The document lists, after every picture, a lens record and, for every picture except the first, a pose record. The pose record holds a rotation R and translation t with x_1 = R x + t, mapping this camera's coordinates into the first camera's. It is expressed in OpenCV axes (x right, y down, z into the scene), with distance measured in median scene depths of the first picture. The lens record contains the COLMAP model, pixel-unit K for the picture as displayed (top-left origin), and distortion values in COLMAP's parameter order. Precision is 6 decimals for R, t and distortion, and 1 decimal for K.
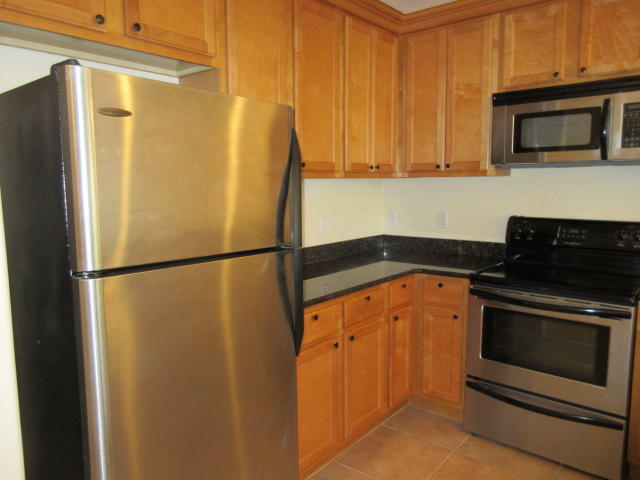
lens RADIAL K [[477.0, 0, 320.0], [0, 477.0, 240.0], [0, 0, 1]] dist [0.002220, 0.001498]
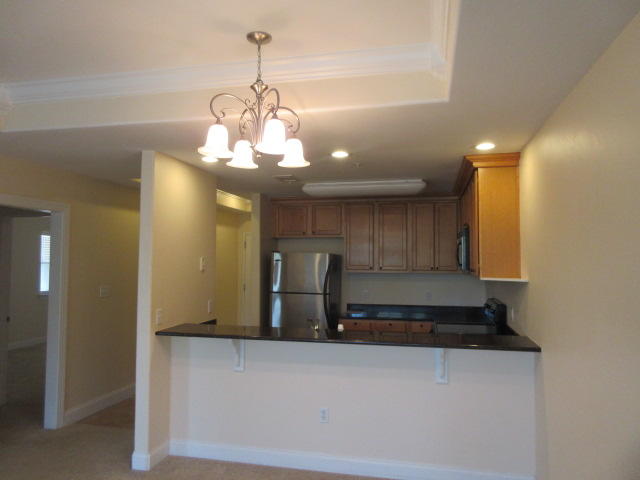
lens RADIAL K [[477.0, 0, 320.0], [0, 477.0, 240.0], [0, 0, 1]] dist [0.002220, 0.001498]
pose [[0.460391, -0.027314, -0.887296, 1.880642], [-0.114946, 0.989278, -0.090096, -0.035405], [0.880243, 0.143470, 0.452315, -0.408480]]
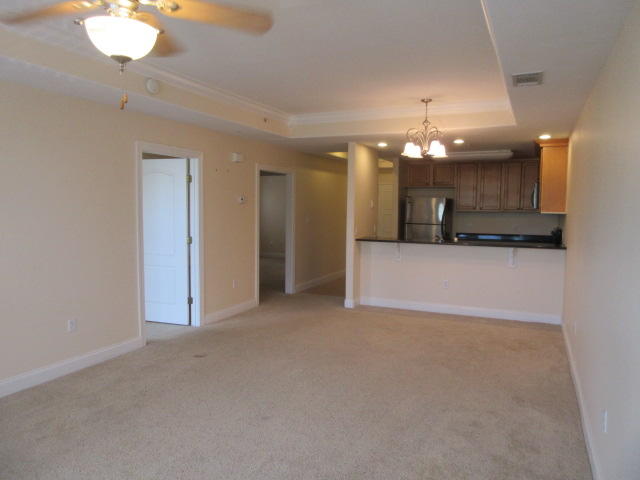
lens RADIAL K [[477.0, 0, 320.0], [0, 477.0, 240.0], [0, 0, 1]] dist [0.002220, 0.001498]
pose [[0.273127, 0.082149, -0.958464, 2.916154], [-0.127219, 0.990680, 0.048657, 0.062708], [0.953529, 0.108645, 0.281032, -1.103758]]
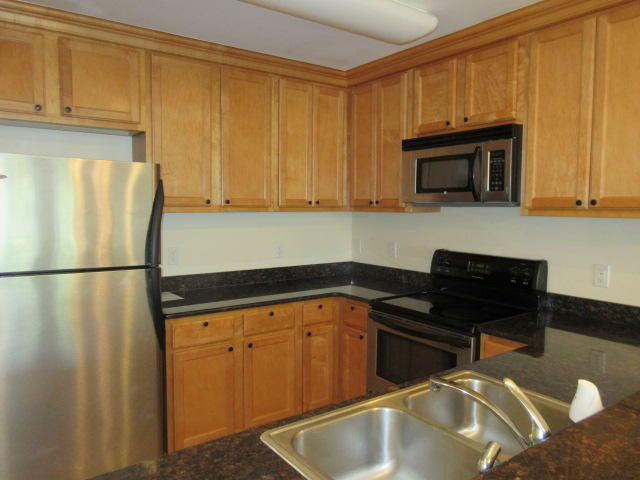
lens RADIAL K [[477.0, 0, 320.0], [0, 477.0, 240.0], [0, 0, 1]] dist [0.002220, 0.001498]
pose [[0.967931, 0.033826, -0.248929, 0.464949], [-0.045518, 0.998107, -0.041361, -0.016402], [0.247058, 0.051365, 0.967638, -0.122974]]
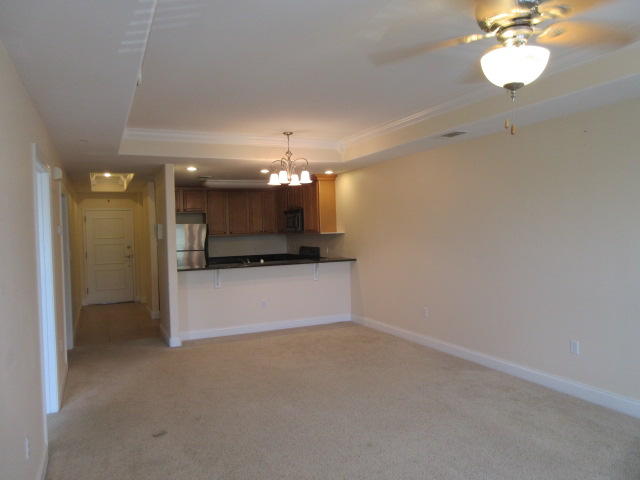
lens RADIAL K [[477.0, 0, 320.0], [0, 477.0, 240.0], [0, 0, 1]] dist [0.002220, 0.001498]
pose [[0.910693, -0.007283, -0.413019, 2.077901], [-0.028850, 0.996282, -0.081182, 0.188717], [0.412074, 0.085847, 0.907097, -2.094622]]
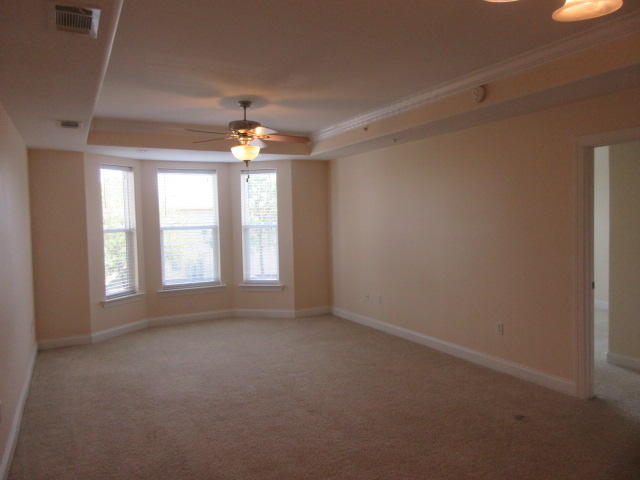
lens RADIAL K [[477.0, 0, 320.0], [0, 477.0, 240.0], [0, 0, 1]] dist [0.002220, 0.001498]
pose [[-0.928553, 0.010254, 0.371057, 1.098874], [0.073450, 0.984929, 0.156587, -0.116642], [-0.363859, 0.172654, -0.915313, 0.409107]]
